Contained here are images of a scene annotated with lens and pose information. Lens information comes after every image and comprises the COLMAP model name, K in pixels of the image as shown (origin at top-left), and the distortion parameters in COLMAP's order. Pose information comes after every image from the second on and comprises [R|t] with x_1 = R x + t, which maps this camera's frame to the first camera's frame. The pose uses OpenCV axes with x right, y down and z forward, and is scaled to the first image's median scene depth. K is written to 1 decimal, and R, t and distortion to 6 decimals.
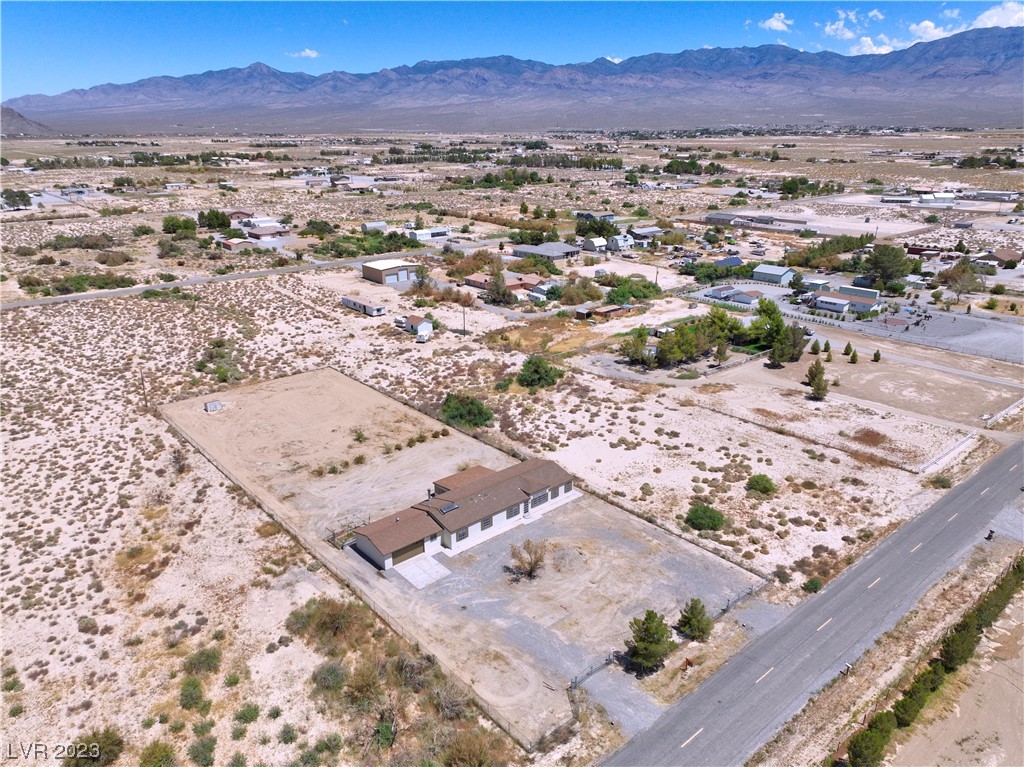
lens RADIAL K [[719.2, 0, 512.8], [0, 719.2, 386.2], [0, 0, 1]] dist [0.006192, 0.001915]
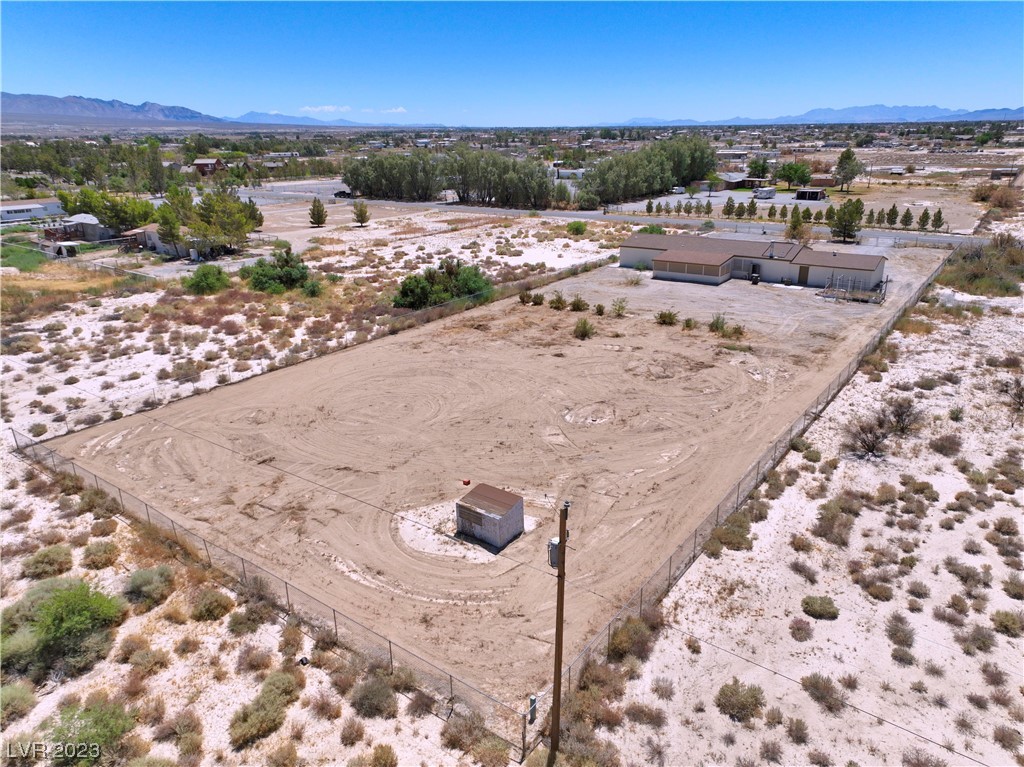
lens RADIAL K [[719.2, 0, 512.3], [0, 719.2, 382.0], [0, 0, 1]] dist [0.006192, 0.001915]
pose [[-0.222536, -0.311213, 0.923918, -0.886155], [0.348072, 0.859862, 0.373473, -0.139981], [-0.910672, 0.404701, -0.083026, 1.405603]]
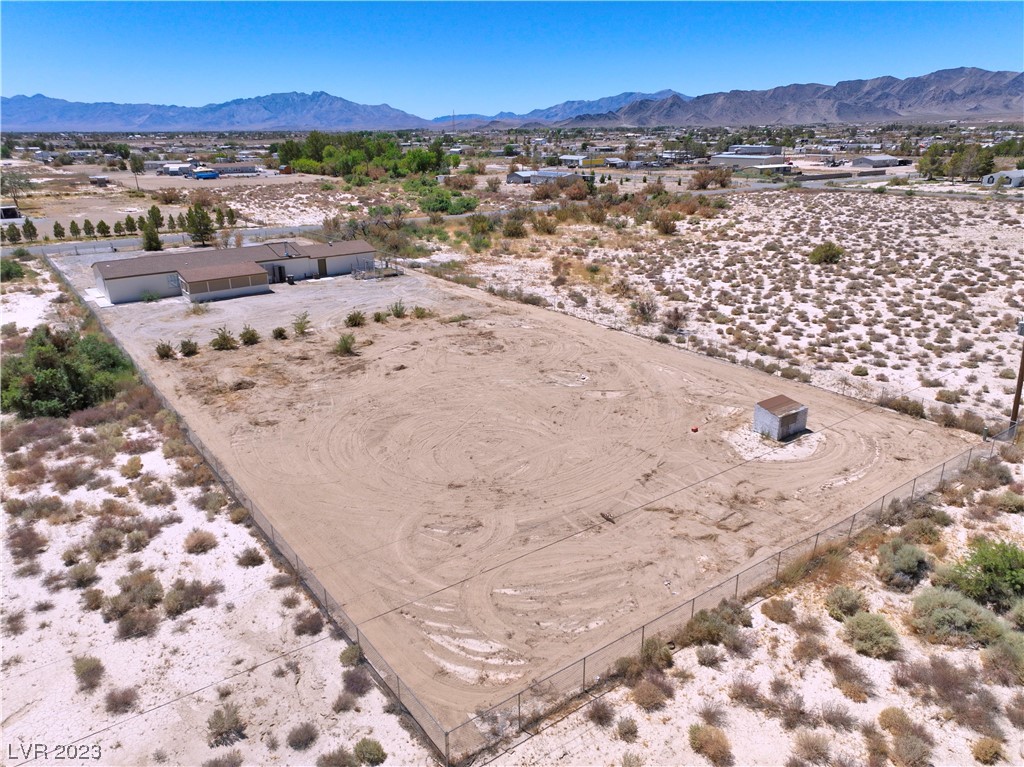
lens RADIAL K [[719.2, 0, 513.0], [0, 719.2, 384.3], [0, 0, 1]] dist [0.006192, 0.001915]
pose [[-0.997059, -0.007623, 0.076258, -0.457824], [0.042627, 0.771761, 0.634482, -0.266208], [-0.063689, 0.635867, -0.769166, 1.751048]]
